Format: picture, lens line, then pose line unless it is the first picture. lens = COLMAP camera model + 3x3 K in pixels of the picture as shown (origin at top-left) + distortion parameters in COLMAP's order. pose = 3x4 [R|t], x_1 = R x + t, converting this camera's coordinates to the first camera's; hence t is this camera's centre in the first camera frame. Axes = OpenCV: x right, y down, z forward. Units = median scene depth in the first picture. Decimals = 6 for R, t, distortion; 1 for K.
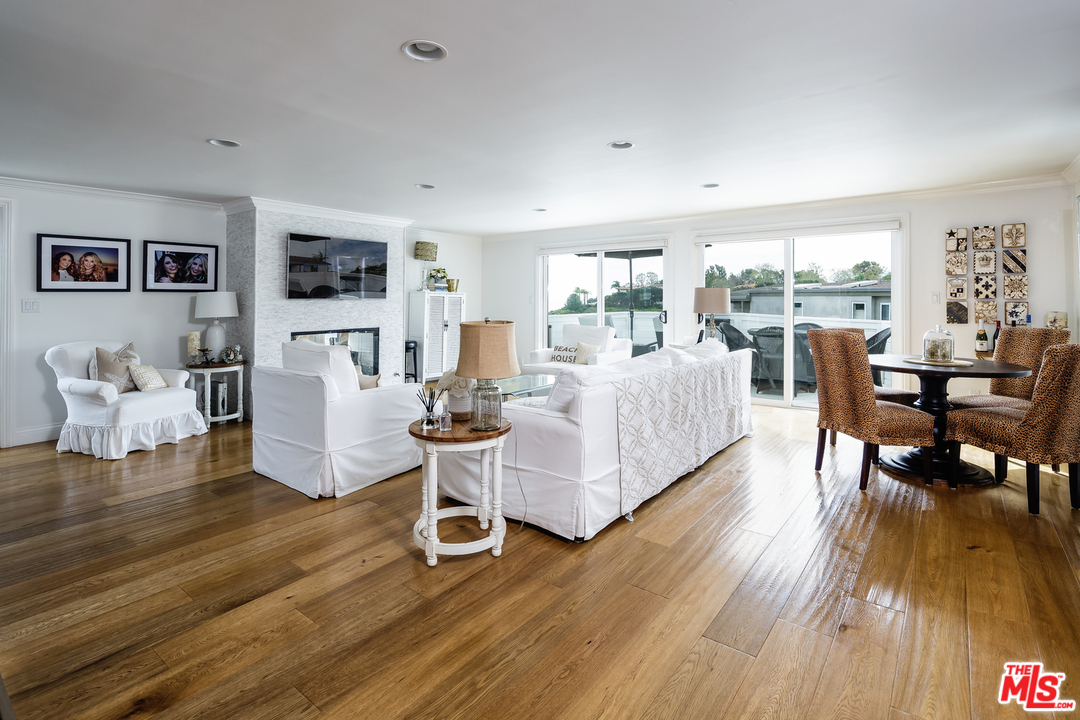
lens RADIAL K [[538.9, 0, 540.4], [0, 538.9, 293.2], [0, 0, 1]] dist [0.000791, -0.005118]
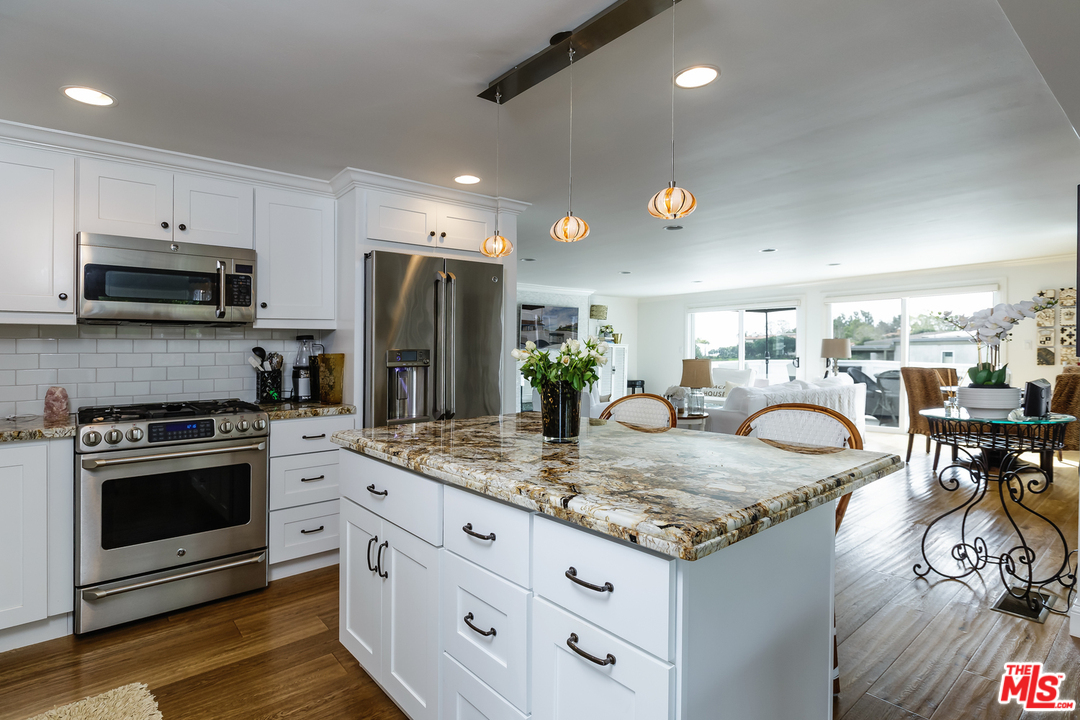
lens RADIAL K [[538.9, 0, 535.8], [0, 538.9, 355.8], [0, 0, 1]] dist [0.000791, -0.005118]
pose [[0.974105, -0.003644, -0.226065, -0.083480], [0.008423, 0.999761, 0.020178, -0.000891], [0.225937, -0.021559, 0.973903, -0.382049]]
